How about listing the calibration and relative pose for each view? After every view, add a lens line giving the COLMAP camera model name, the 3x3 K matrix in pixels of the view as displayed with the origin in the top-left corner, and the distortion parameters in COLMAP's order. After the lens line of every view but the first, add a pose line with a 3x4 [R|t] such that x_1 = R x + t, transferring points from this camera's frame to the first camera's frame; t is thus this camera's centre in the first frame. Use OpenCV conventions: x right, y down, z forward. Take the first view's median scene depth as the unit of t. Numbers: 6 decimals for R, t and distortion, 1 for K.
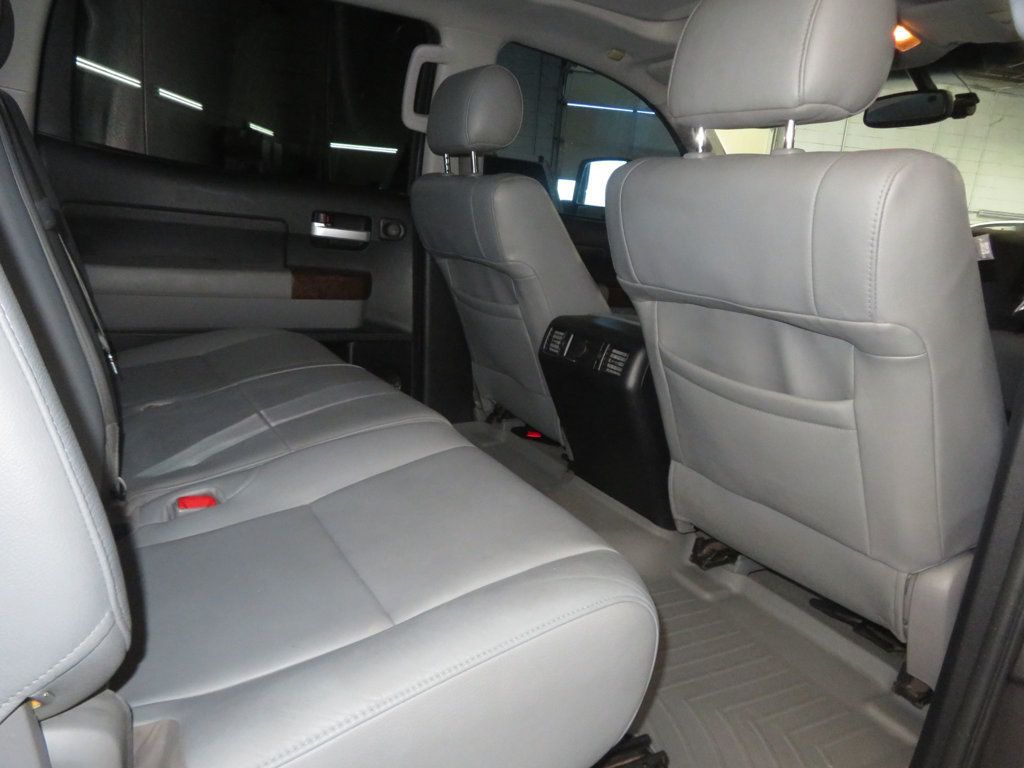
lens RADIAL K [[742.7, 0, 501.5], [0, 742.7, 378.6], [0, 0, 1]] dist [-0.007604, 0.006995]
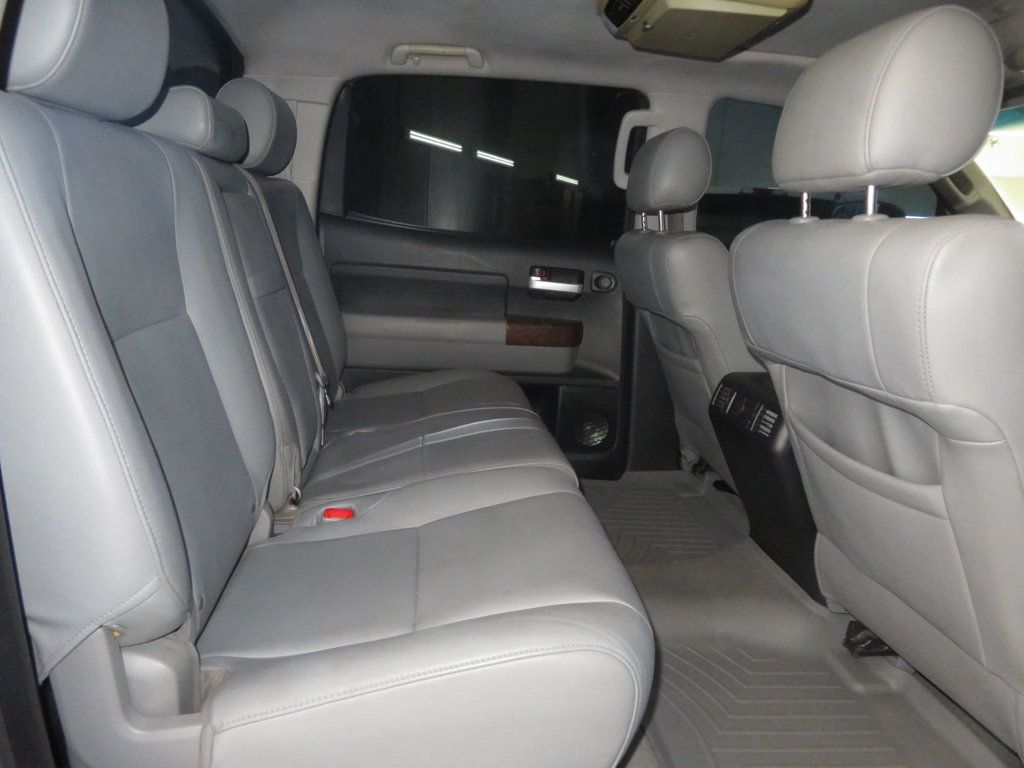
lens RADIAL K [[742.7, 0, 506.3], [0, 742.7, 376.2], [0, 0, 1]] dist [-0.007604, 0.006995]
pose [[0.919085, 0.046425, -0.391316, 0.190702], [-0.067943, 0.996833, -0.041316, -0.017862], [0.388158, 0.064560, 0.919329, -0.025845]]
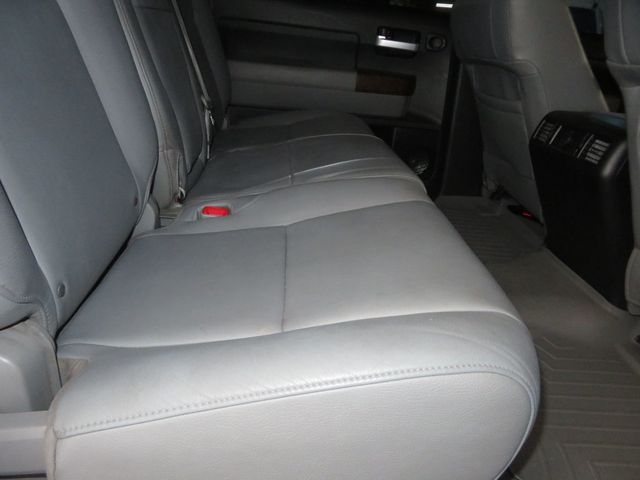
lens RADIAL K [[464.2, 0, 318.4], [0, 464.2, 237.7], [0, 0, 1]] dist [-0.007604, 0.006995]
pose [[0.898335, 0.170646, -0.404815, 0.074101], [-0.108994, 0.979238, 0.170916, 0.026652], [0.425576, -0.109417, 0.898283, 0.174904]]
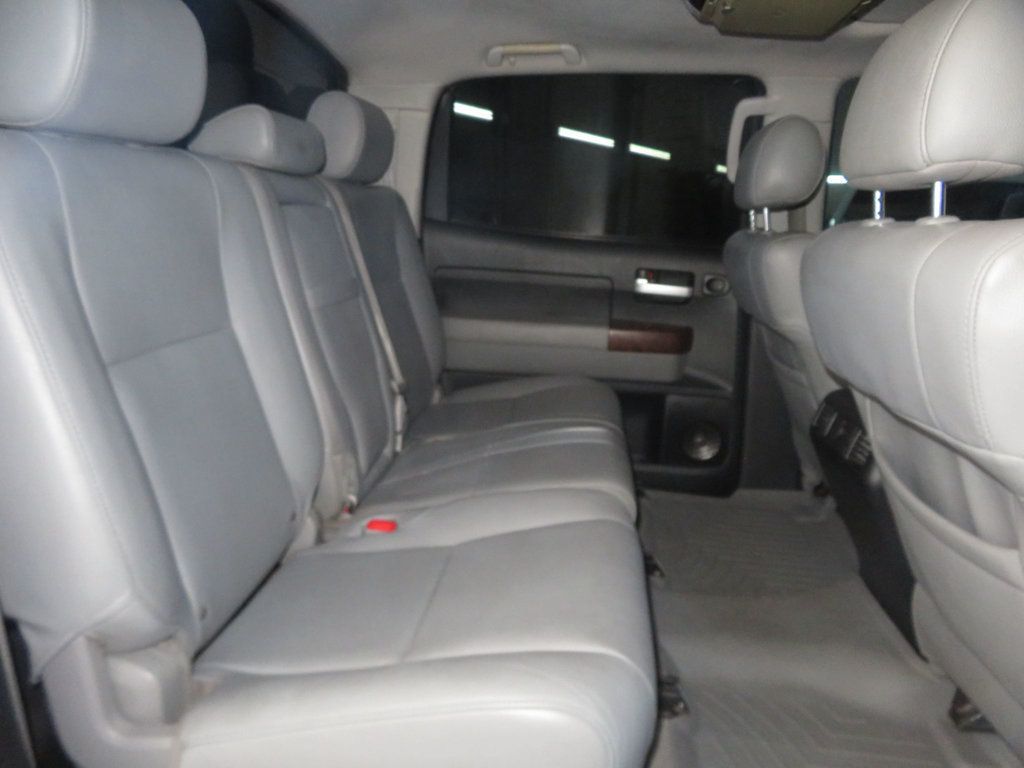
lens RADIAL K [[742.7, 0, 505.9], [0, 742.7, 377.7], [0, 0, 1]] dist [-0.007604, 0.006995]
pose [[0.810219, 0.068901, -0.582064, 0.272834], [-0.095627, 0.995300, -0.015294, -0.047239], [0.578274, 0.068053, 0.812999, 0.058889]]
